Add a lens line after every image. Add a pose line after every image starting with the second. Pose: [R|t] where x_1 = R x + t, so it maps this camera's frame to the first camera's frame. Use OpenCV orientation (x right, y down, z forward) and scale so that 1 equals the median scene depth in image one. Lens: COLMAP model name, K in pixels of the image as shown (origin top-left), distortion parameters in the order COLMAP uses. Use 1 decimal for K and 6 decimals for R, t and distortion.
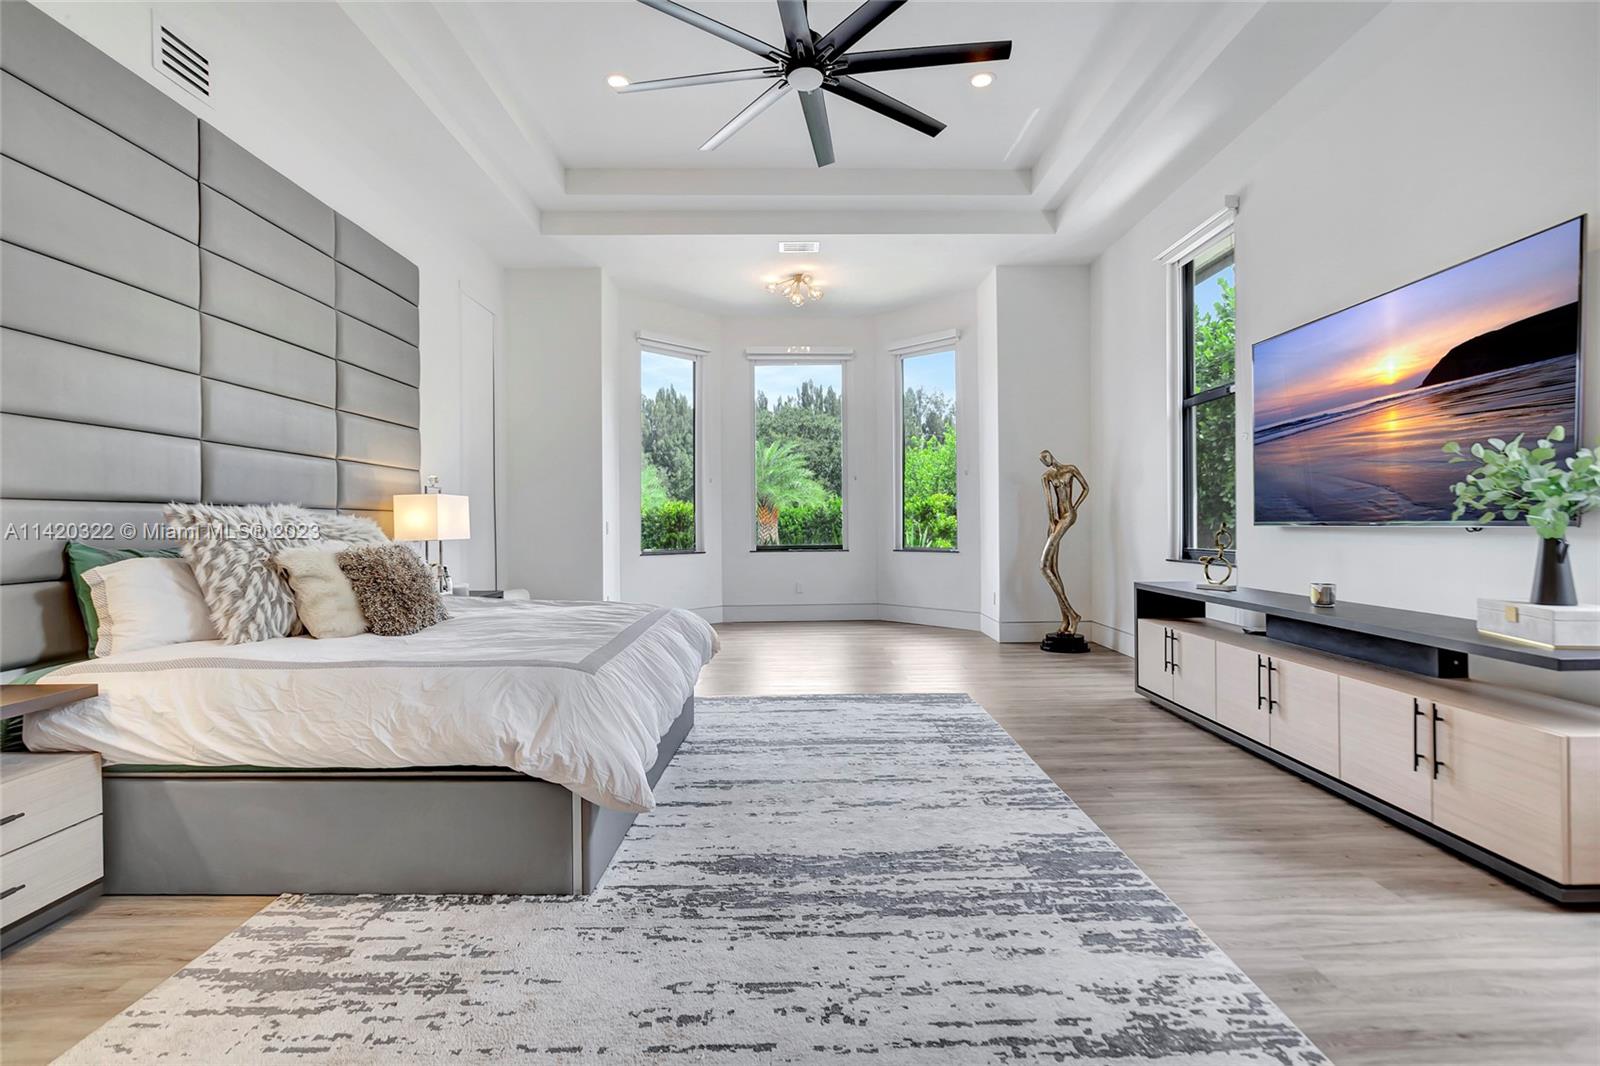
lens RADIAL K [[754.5, 0, 801.7], [0, 754.5, 525.0], [0, 0, 1]] dist [-0.001716, 0.000378]
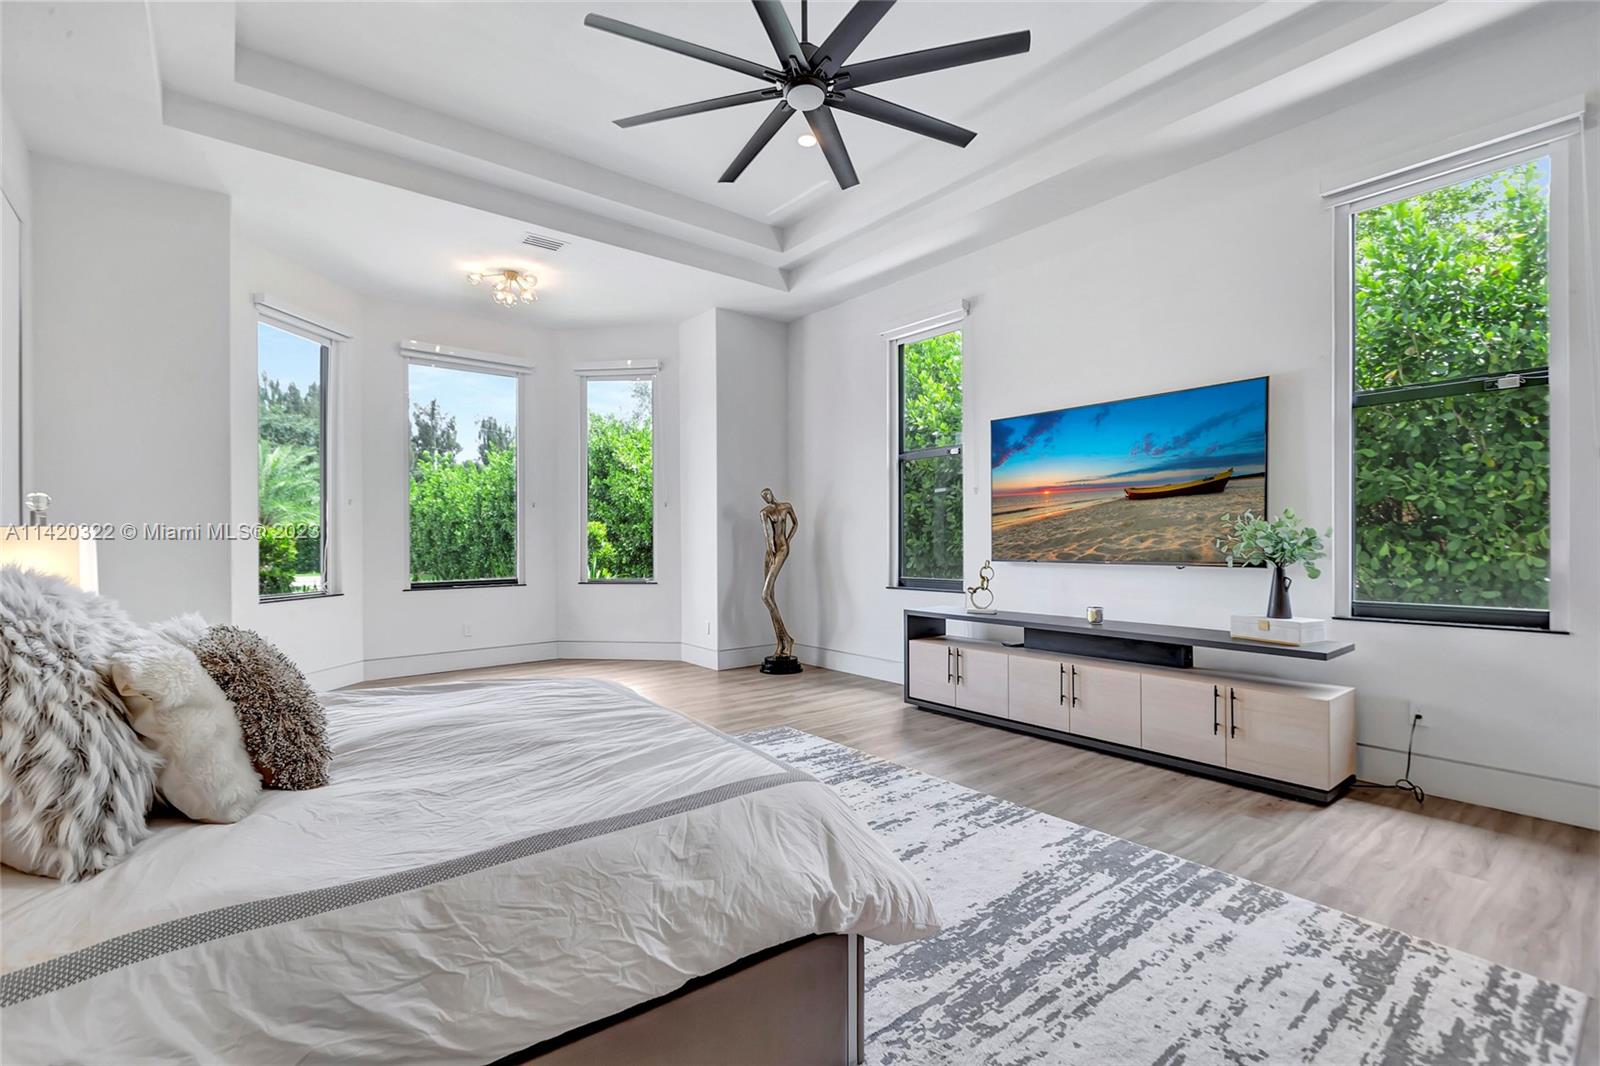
lens RADIAL K [[725.6, 0, 804.4], [0, 725.6, 539.6], [0, 0, 1]] dist [0.003294, -0.000371]
pose [[0.784404, 0.003104, 0.620243, -0.692008], [0.000620, 0.999983, -0.005788, -0.048586], [-0.620250, 0.004924, 0.784389, 0.370184]]
